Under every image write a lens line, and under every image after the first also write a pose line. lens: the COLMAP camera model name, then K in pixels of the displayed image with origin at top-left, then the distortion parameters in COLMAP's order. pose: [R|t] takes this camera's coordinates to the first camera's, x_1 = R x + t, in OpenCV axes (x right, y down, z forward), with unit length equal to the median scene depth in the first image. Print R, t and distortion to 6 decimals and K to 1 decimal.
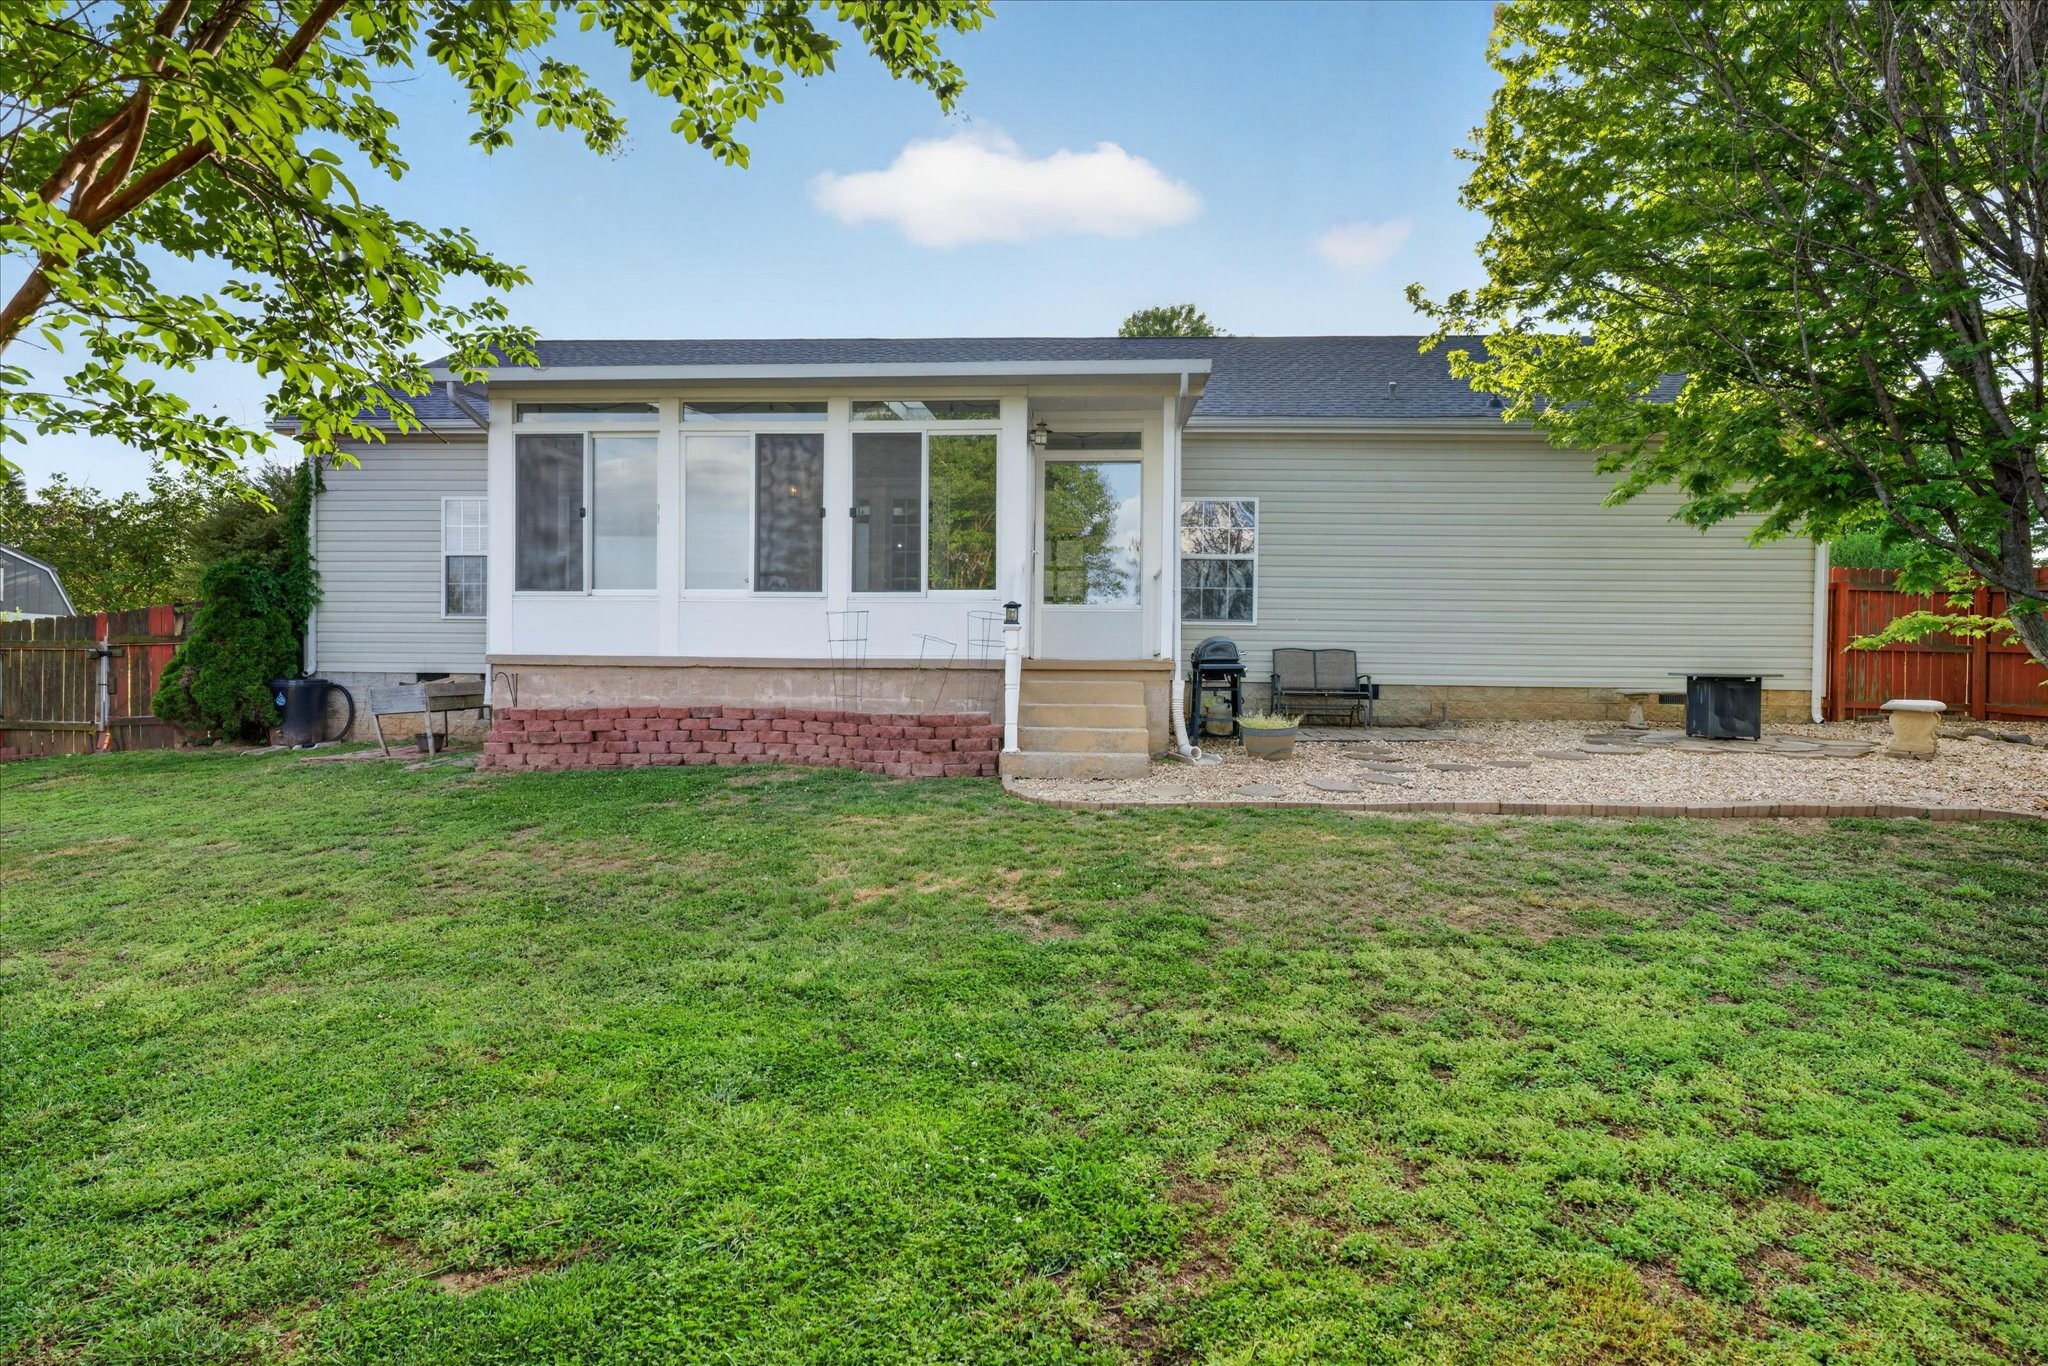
lens RADIAL K [[1087.2, 0, 1024.0], [0, 1087.2, 683.0], [0, 0, 1]] dist [0.004379, 0.001609]
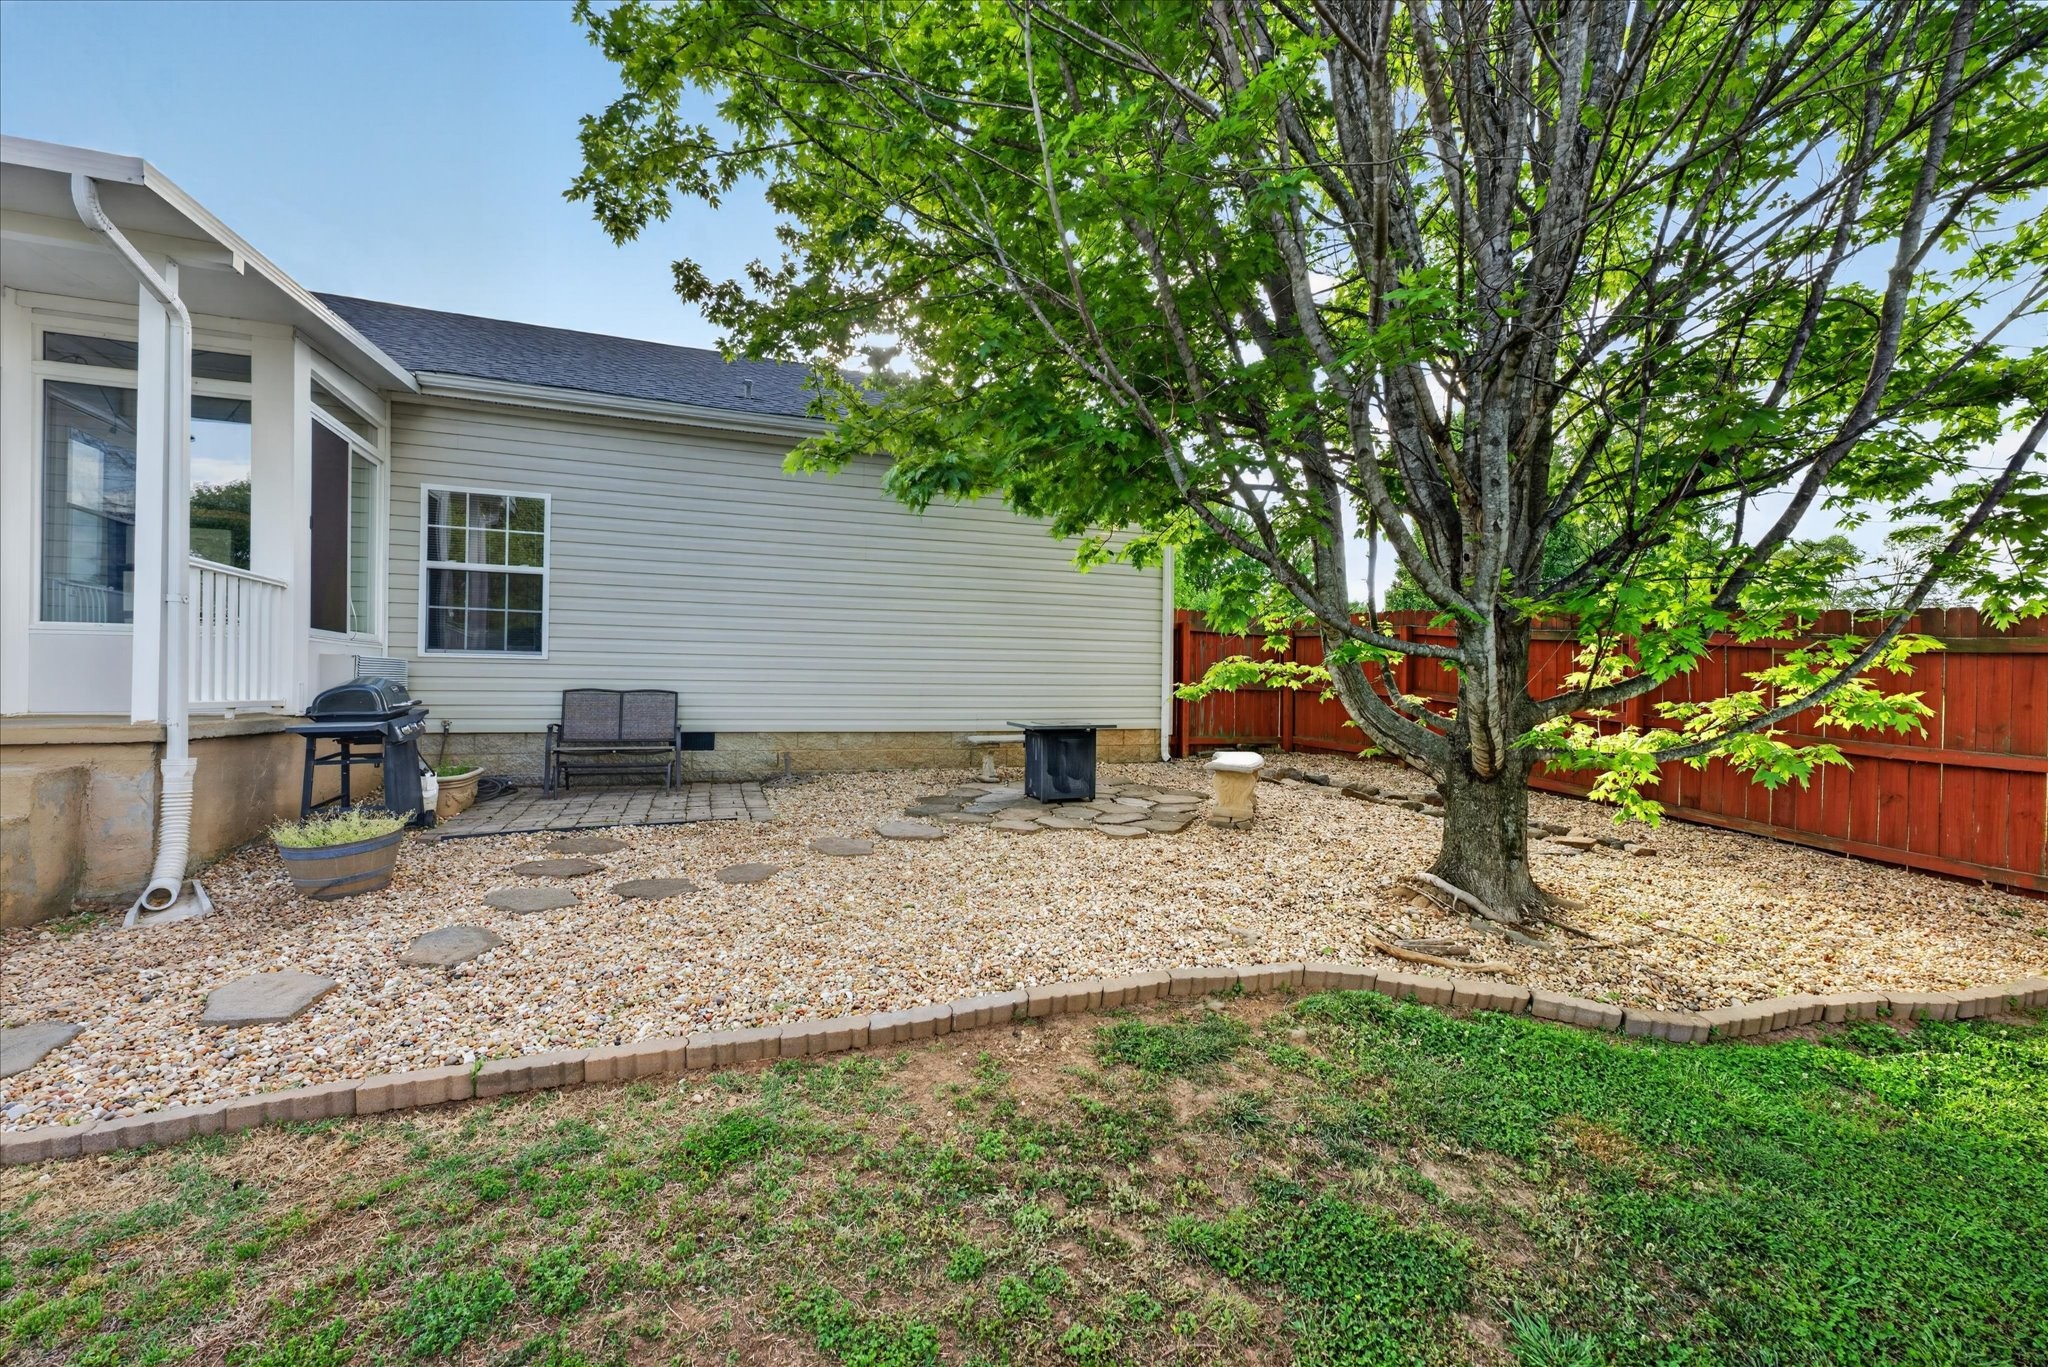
lens RADIAL K [[834.6, 0, 1024.0], [0, 834.6, 683.5], [0, 0, 1]] dist [0.002604, 0.000505]
pose [[0.914153, -0.001515, 0.405366, 0.430461], [0.006892, 0.999907, -0.011807, -0.039219], [-0.405310, 0.013587, 0.914078, 0.504581]]
